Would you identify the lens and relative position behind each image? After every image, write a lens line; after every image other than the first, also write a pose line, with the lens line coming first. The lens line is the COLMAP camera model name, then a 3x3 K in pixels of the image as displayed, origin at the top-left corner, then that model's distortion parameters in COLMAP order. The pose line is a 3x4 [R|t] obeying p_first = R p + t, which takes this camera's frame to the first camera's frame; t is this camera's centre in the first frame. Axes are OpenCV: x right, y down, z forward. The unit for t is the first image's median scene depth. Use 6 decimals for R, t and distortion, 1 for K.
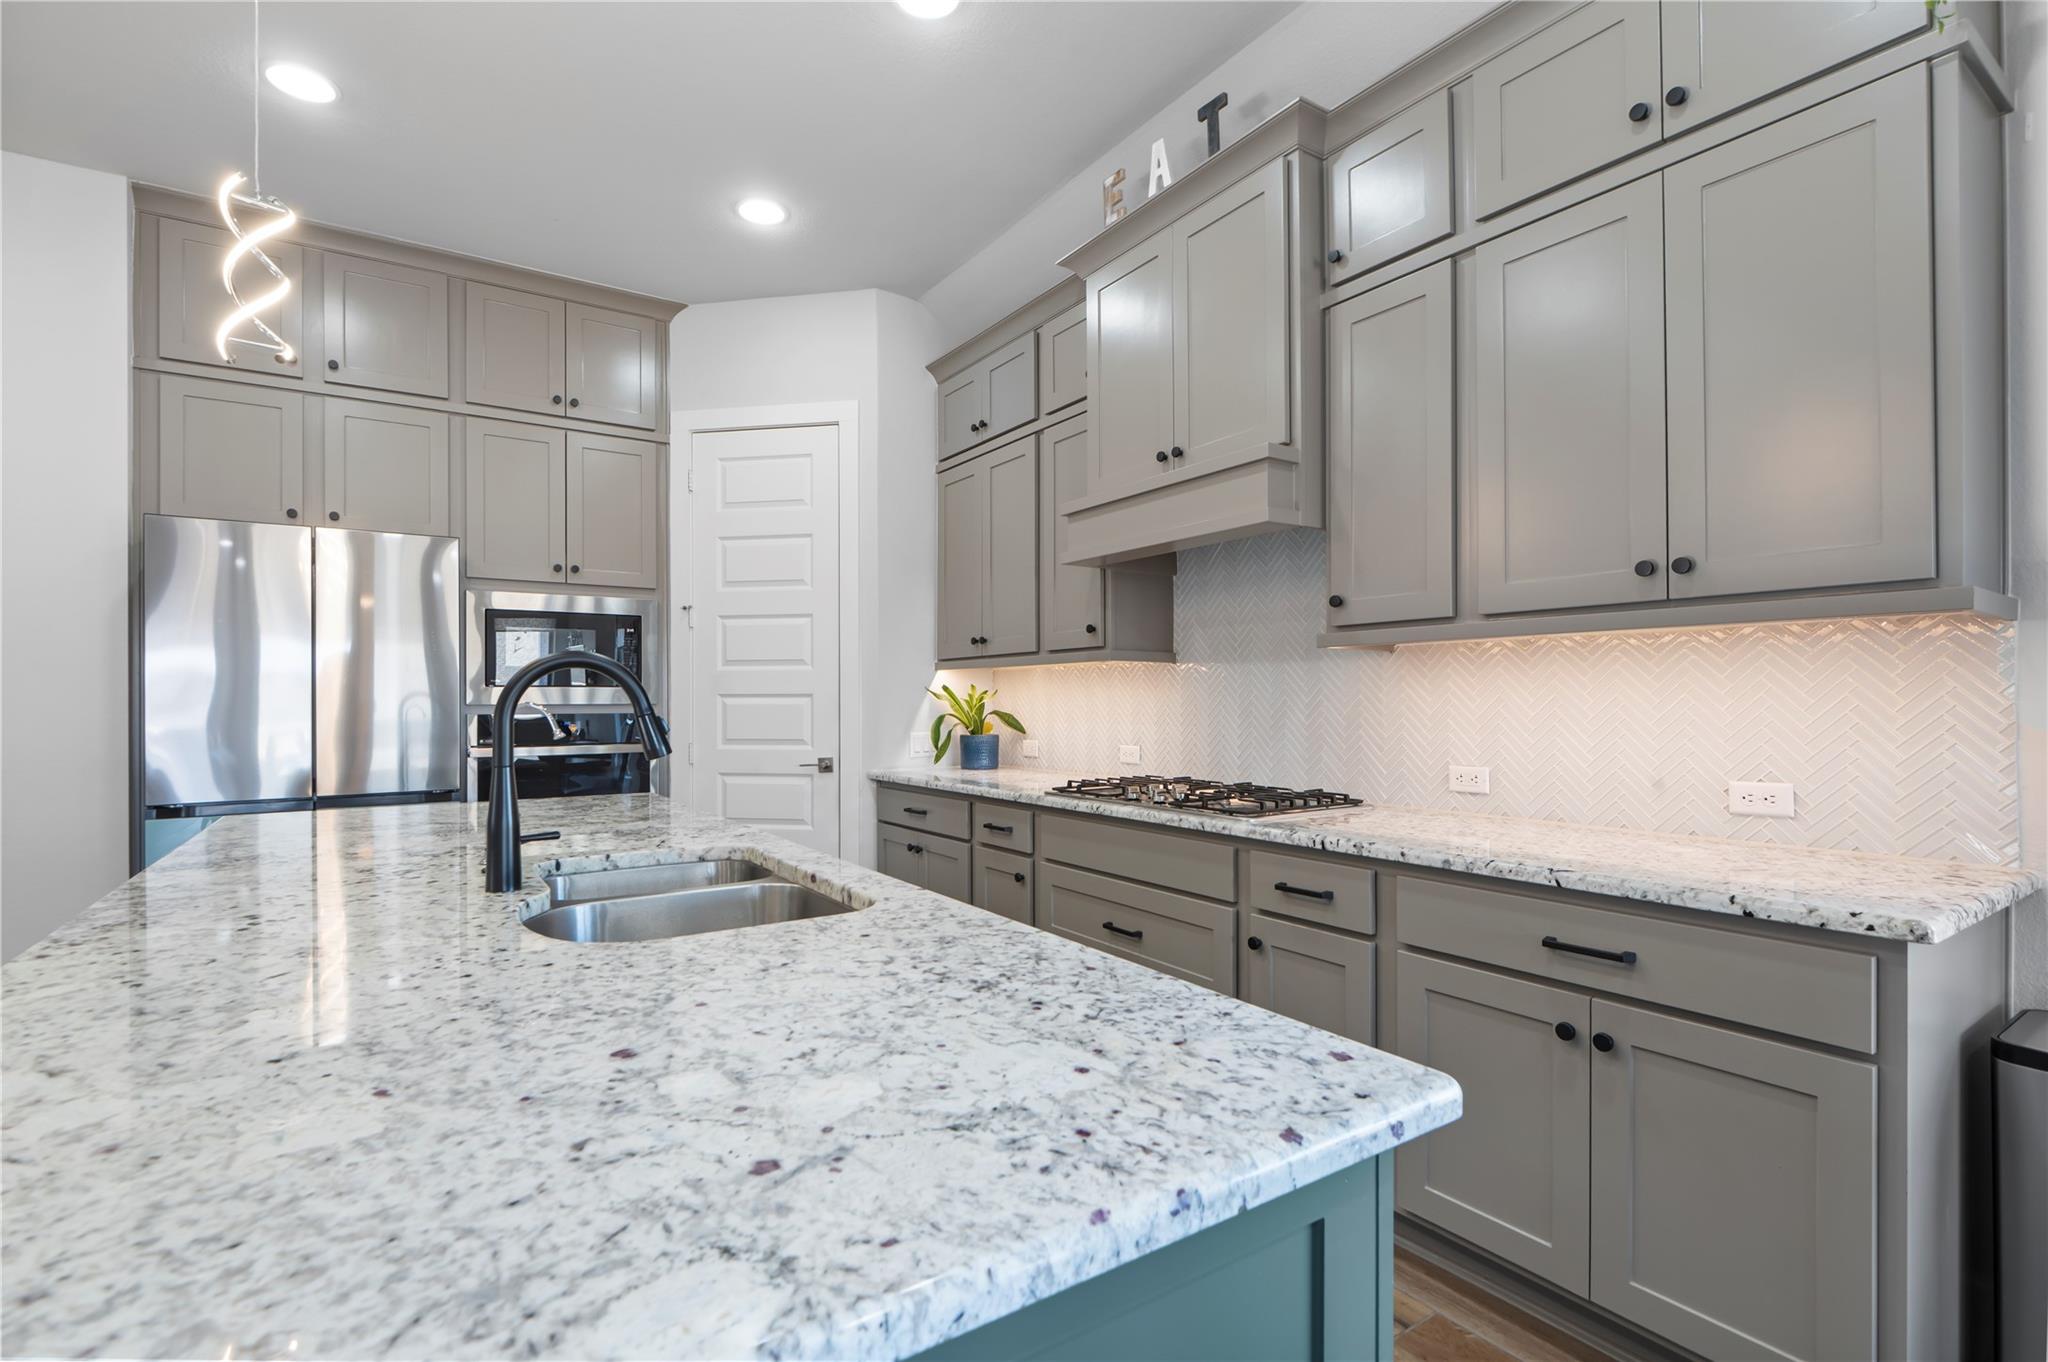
lens RADIAL K [[935.0, 0, 1023.7], [0, 935.0, 719.9], [0, 0, 1]] dist [-0.002261, 0.000015]
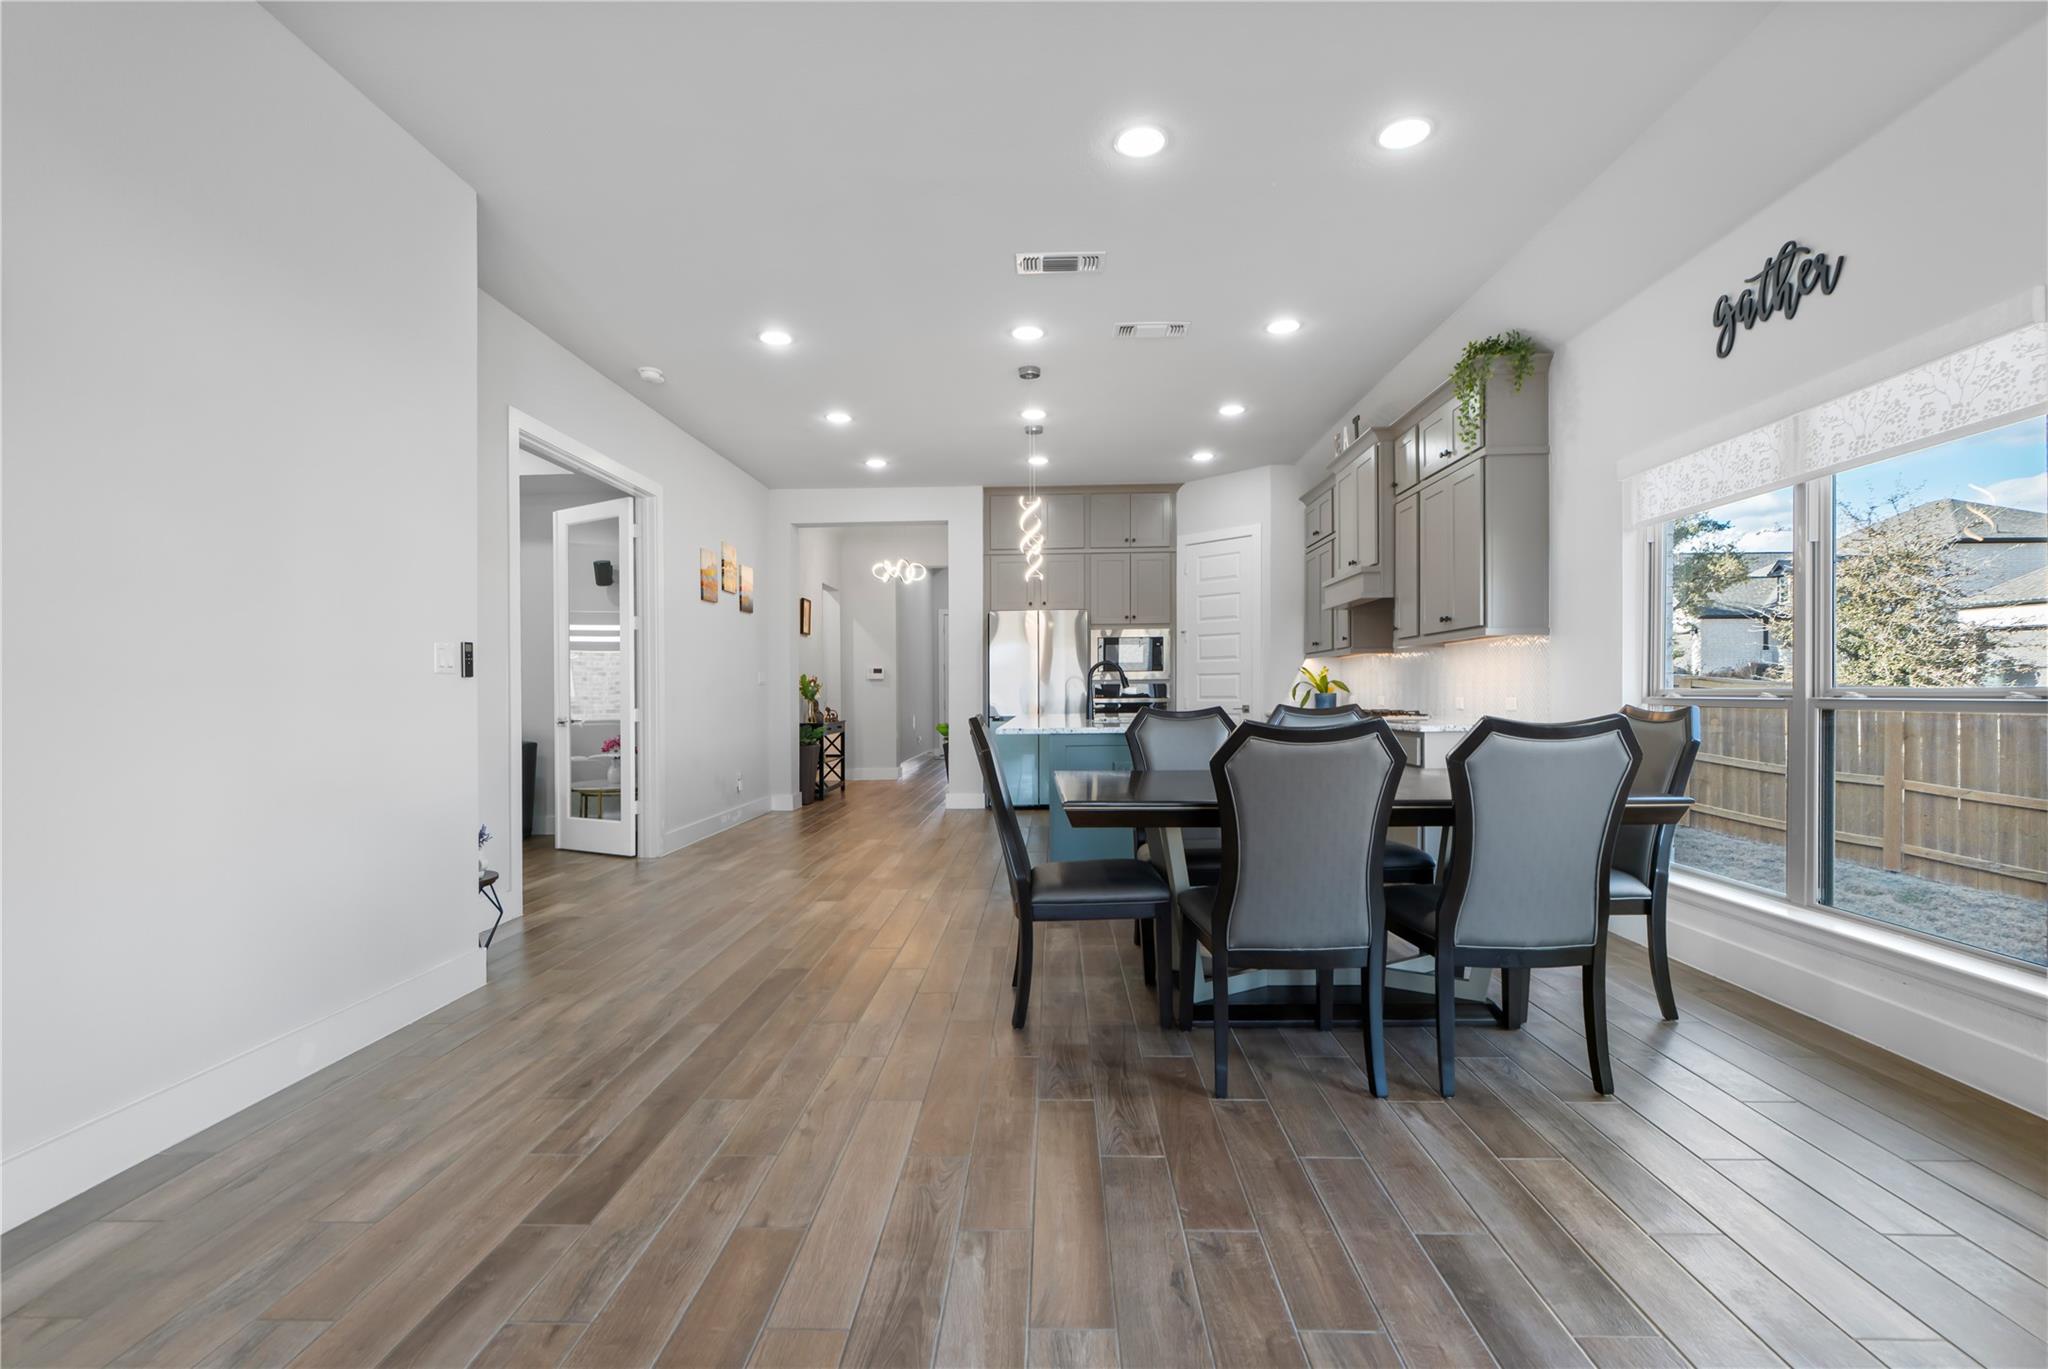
lens RADIAL K [[944.7, 0, 1027.6], [0, 944.7, 680.2], [0, 0, 1]] dist [0.000021, -0.001459]
pose [[0.812294, -0.010894, -0.583147, 0.841695], [-0.005379, 0.999643, -0.026167, 0.062436], [0.583224, 0.024393, 0.811945, -1.296600]]
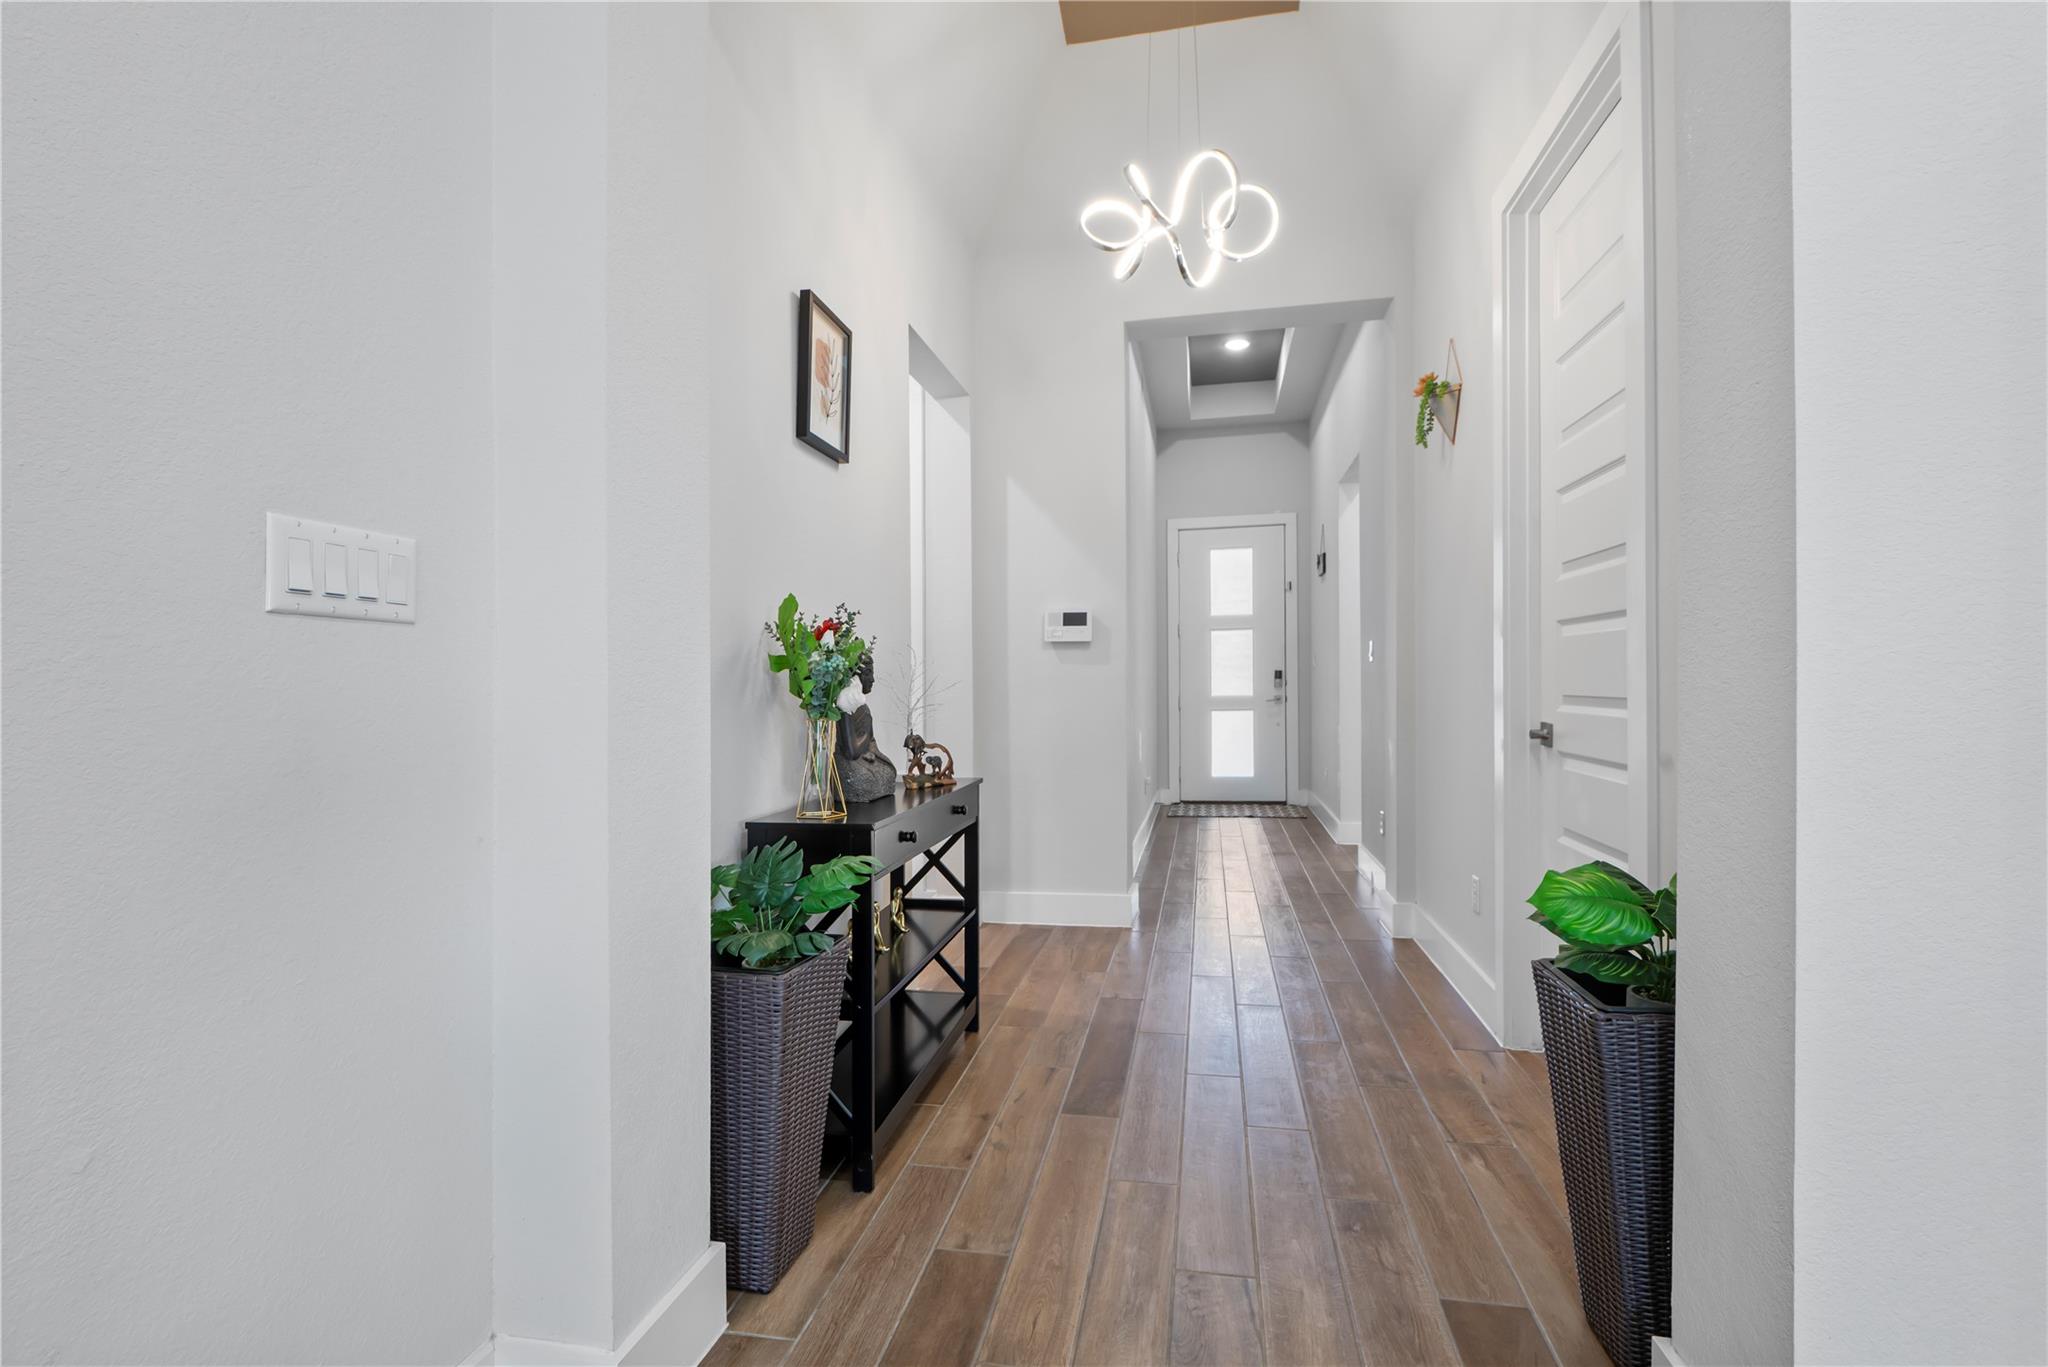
lens RADIAL K [[946.0, 0, 1023.2], [0, 946.0, 659.2], [0, 0, 1]] dist [-0.001064, -0.006223]
pose [[0.707846, -0.017918, -0.706140, -1.125764], [-0.009084, 0.999365, -0.034464, 0.030420], [0.706309, 0.030809, 0.707233, 0.586551]]
